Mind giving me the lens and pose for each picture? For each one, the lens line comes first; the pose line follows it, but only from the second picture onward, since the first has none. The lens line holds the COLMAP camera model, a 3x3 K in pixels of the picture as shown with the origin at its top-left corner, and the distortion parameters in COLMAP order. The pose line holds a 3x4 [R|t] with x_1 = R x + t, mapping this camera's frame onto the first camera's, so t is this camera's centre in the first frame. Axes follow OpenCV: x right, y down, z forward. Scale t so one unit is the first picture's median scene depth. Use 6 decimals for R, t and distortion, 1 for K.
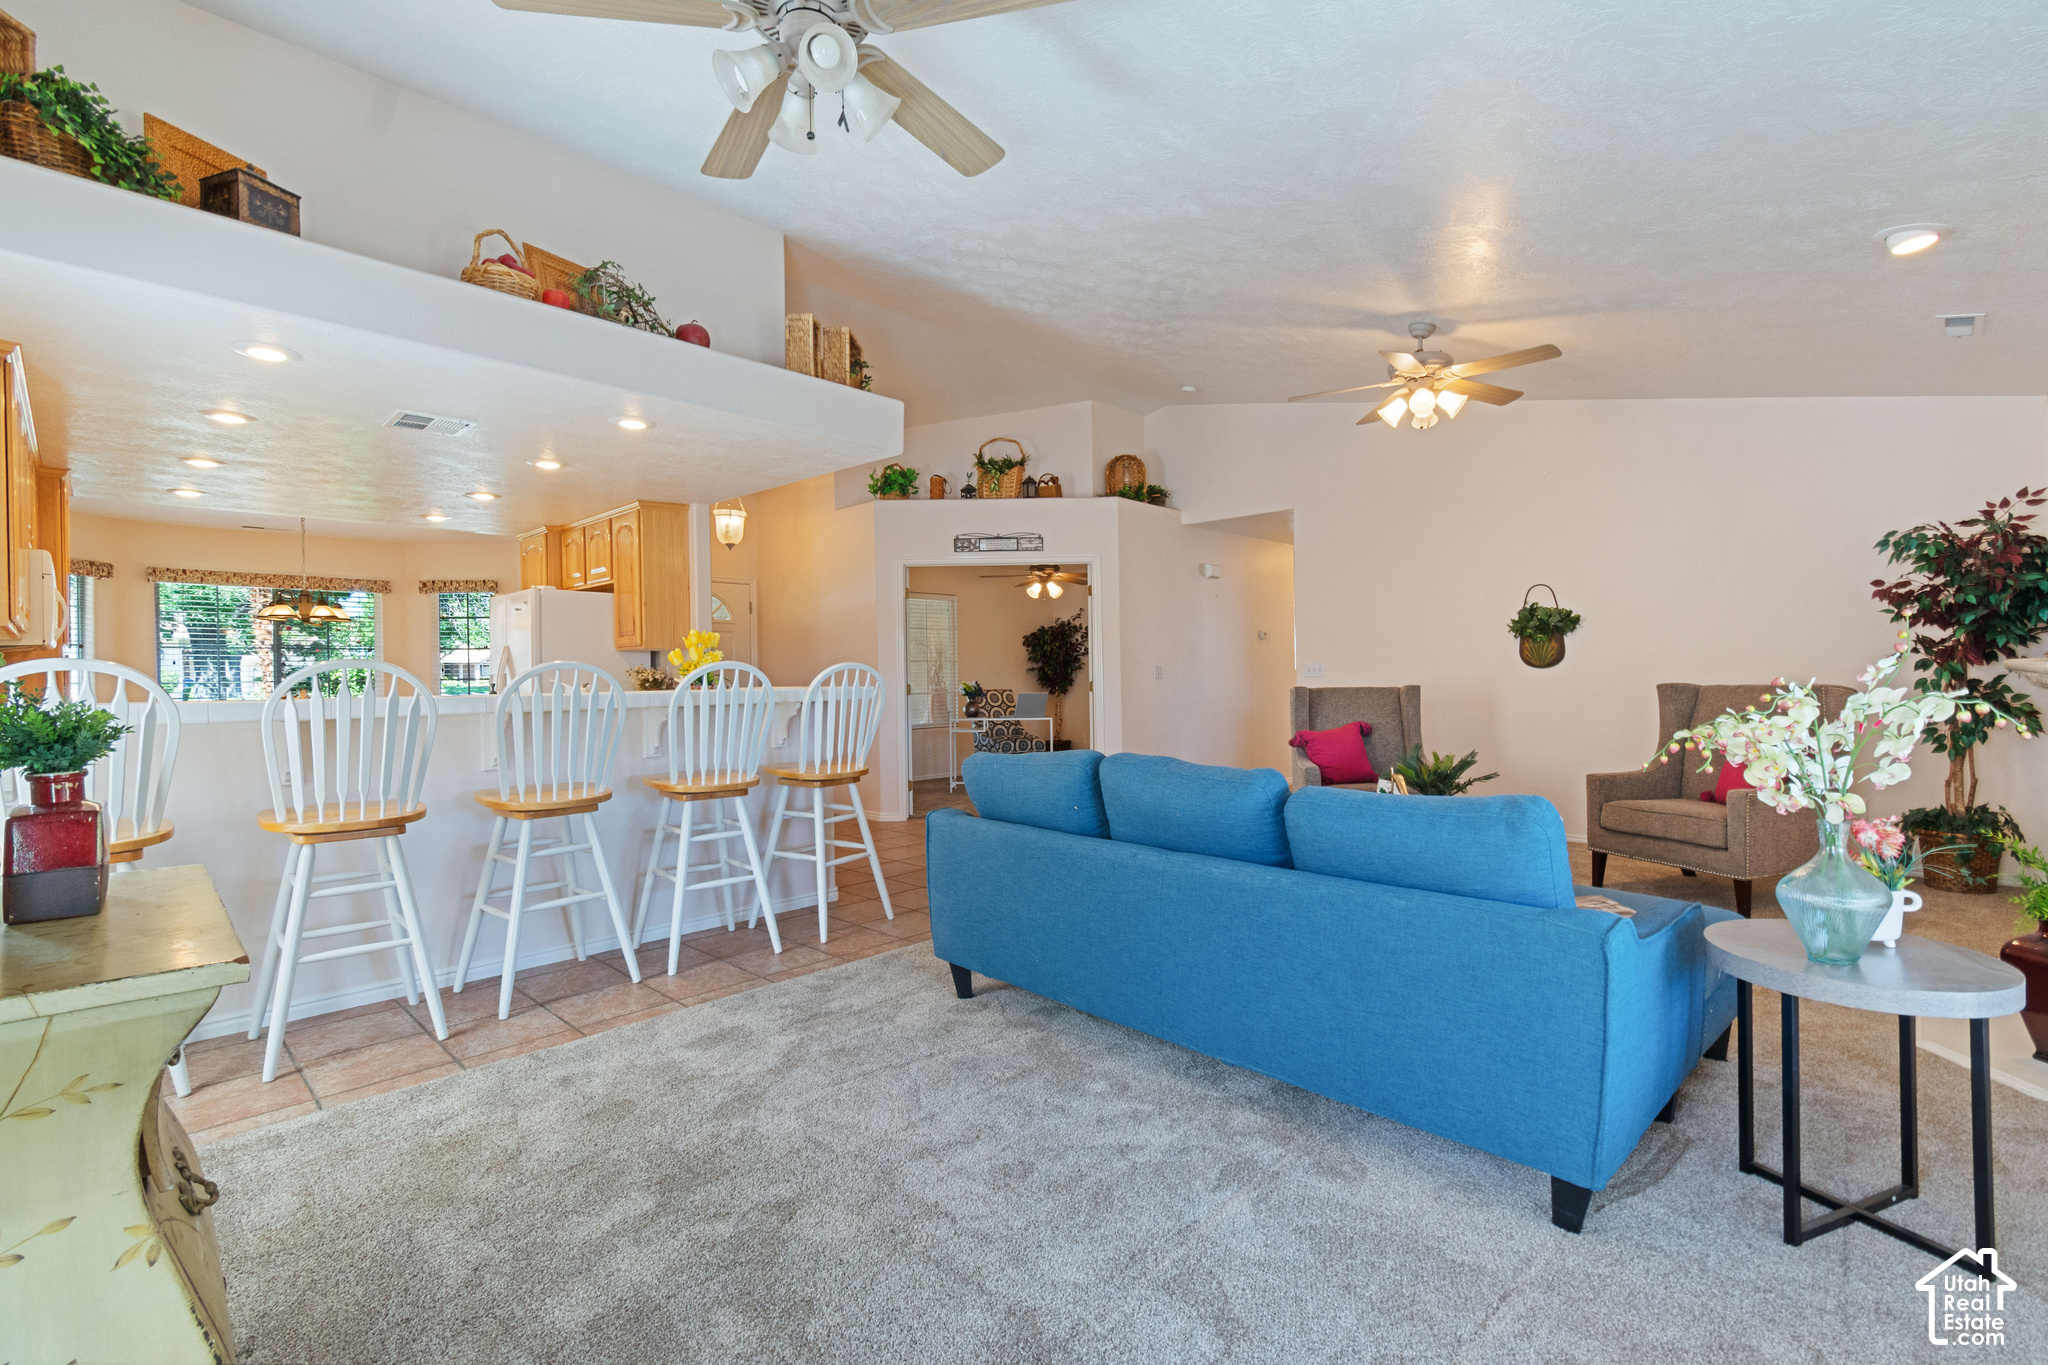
lens RADIAL K [[923.6, 0, 1030.0], [0, 923.6, 679.9], [0, 0, 1]] dist [0.000598, -0.000499]
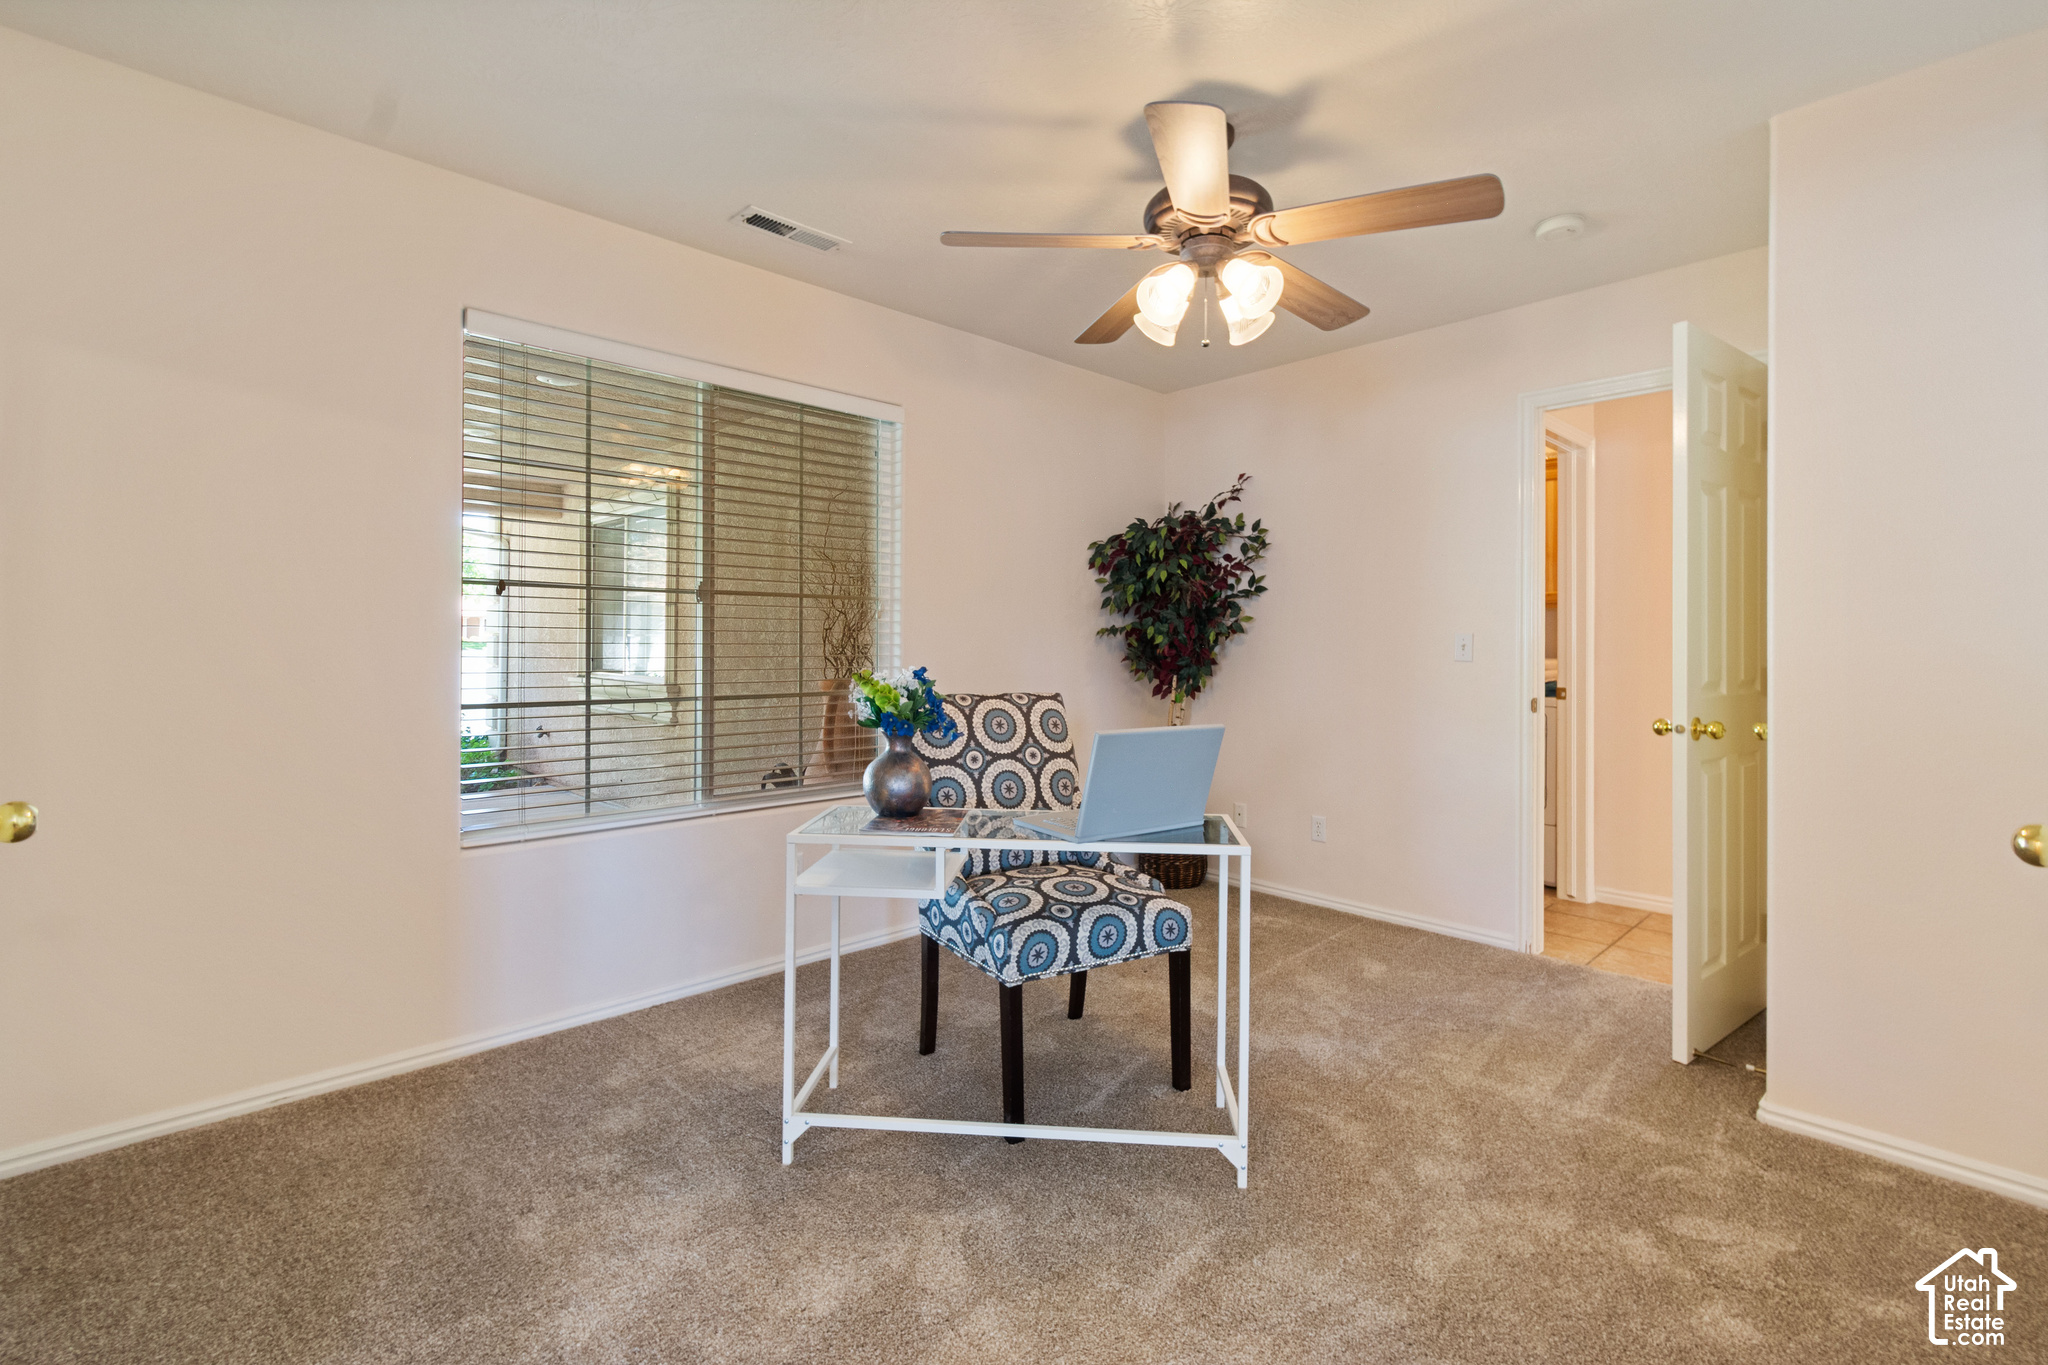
lens RADIAL K [[923.6, 0, 1025.3], [0, 923.6, 664.2], [0, 0, 1]] dist [0.000598, -0.000499]
pose [[0.998660, 0.023136, -0.046300, -0.015464], [-0.022334, 0.999593, 0.017761, -0.003391], [0.046692, -0.016704, 0.998770, 0.614016]]
